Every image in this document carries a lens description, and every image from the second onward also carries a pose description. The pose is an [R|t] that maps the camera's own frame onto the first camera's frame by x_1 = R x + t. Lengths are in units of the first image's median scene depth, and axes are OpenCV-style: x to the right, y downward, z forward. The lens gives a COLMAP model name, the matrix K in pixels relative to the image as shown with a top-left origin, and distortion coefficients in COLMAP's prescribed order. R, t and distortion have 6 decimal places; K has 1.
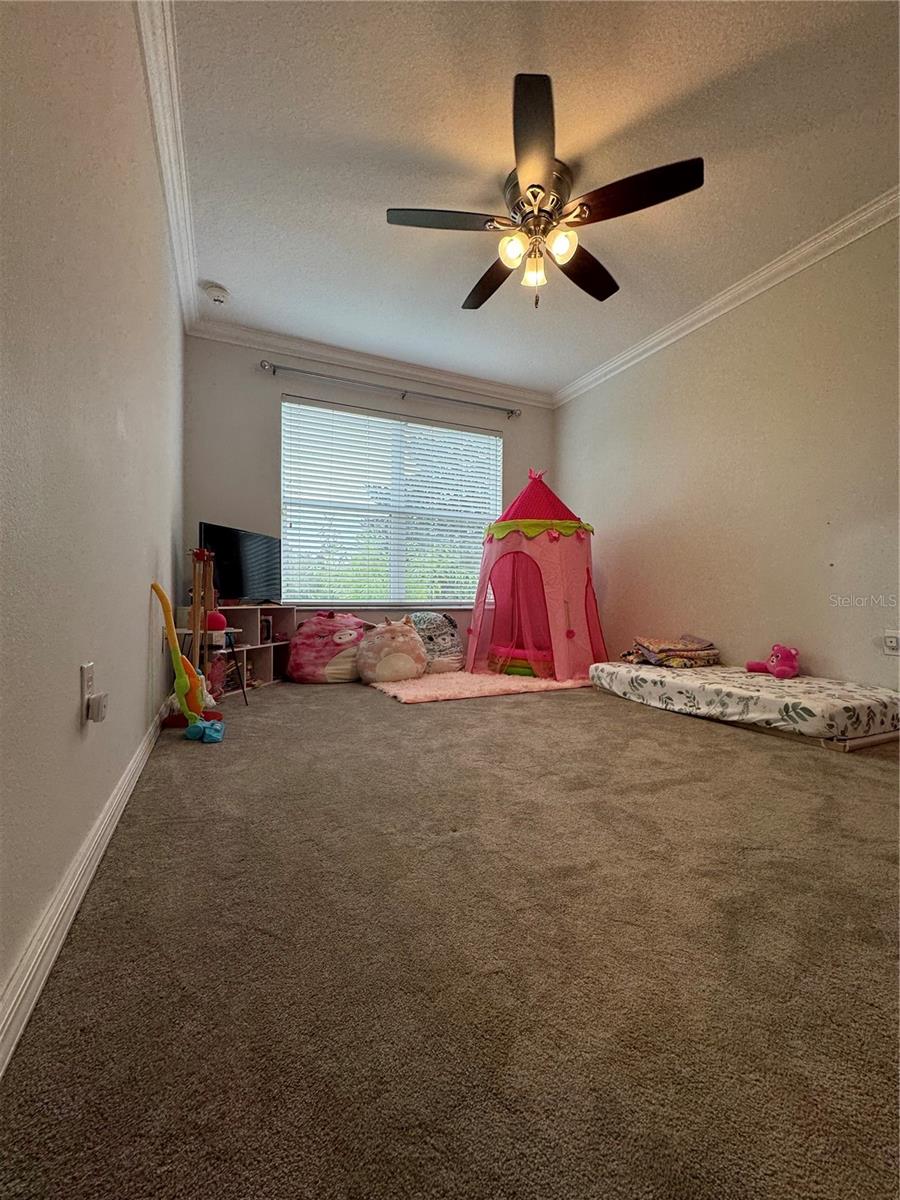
lens RADIAL K [[480.5, 0, 453.1], [0, 480.5, 598.3], [0, 0, 1]] dist [0.002901, 0.000248]
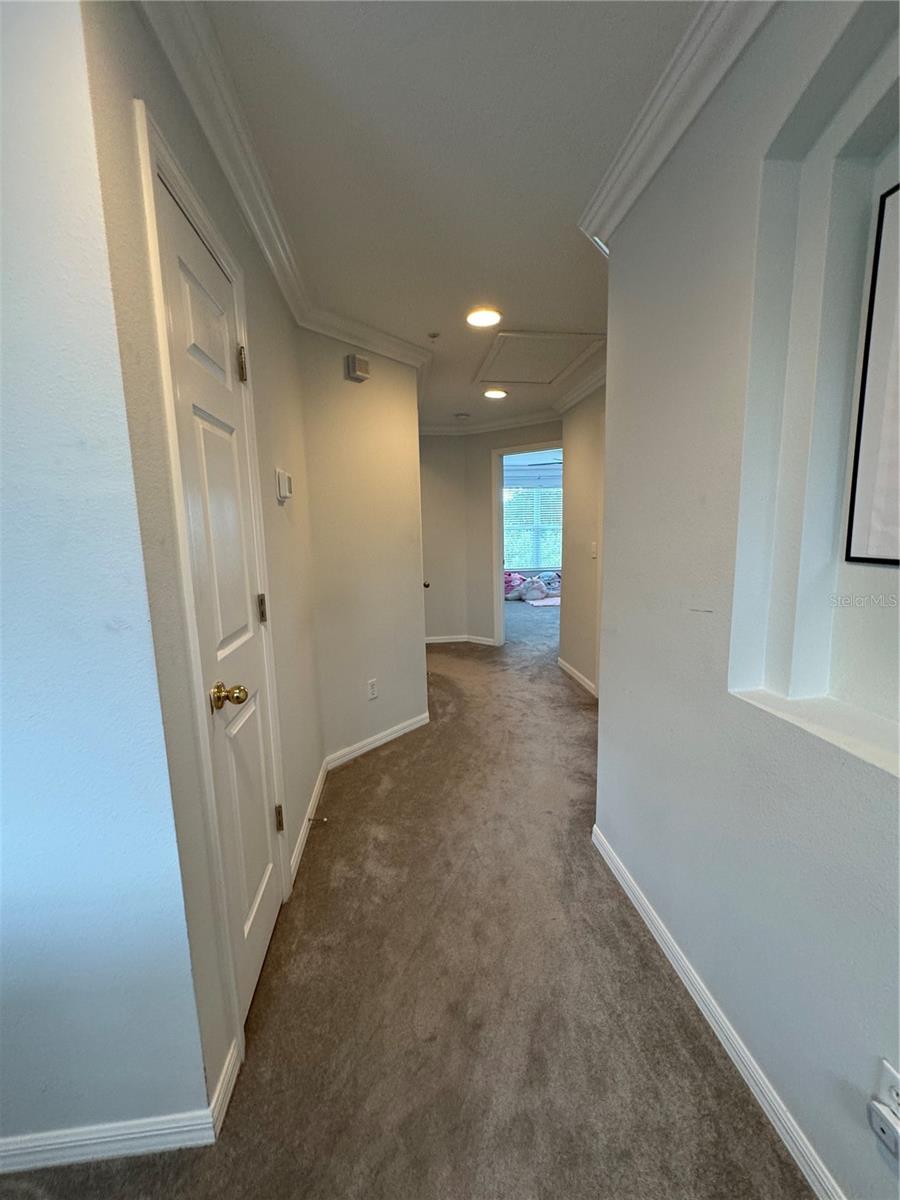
lens RADIAL K [[480.5, 0, 450.0], [0, 480.5, 596.4], [0, 0, 1]] dist [0.002901, 0.000248]
pose [[0.939401, 0.017756, -0.342359, 0.346207], [0.034996, 0.988474, 0.147289, -0.251295], [0.341028, -0.150345, 0.927953, -1.594100]]
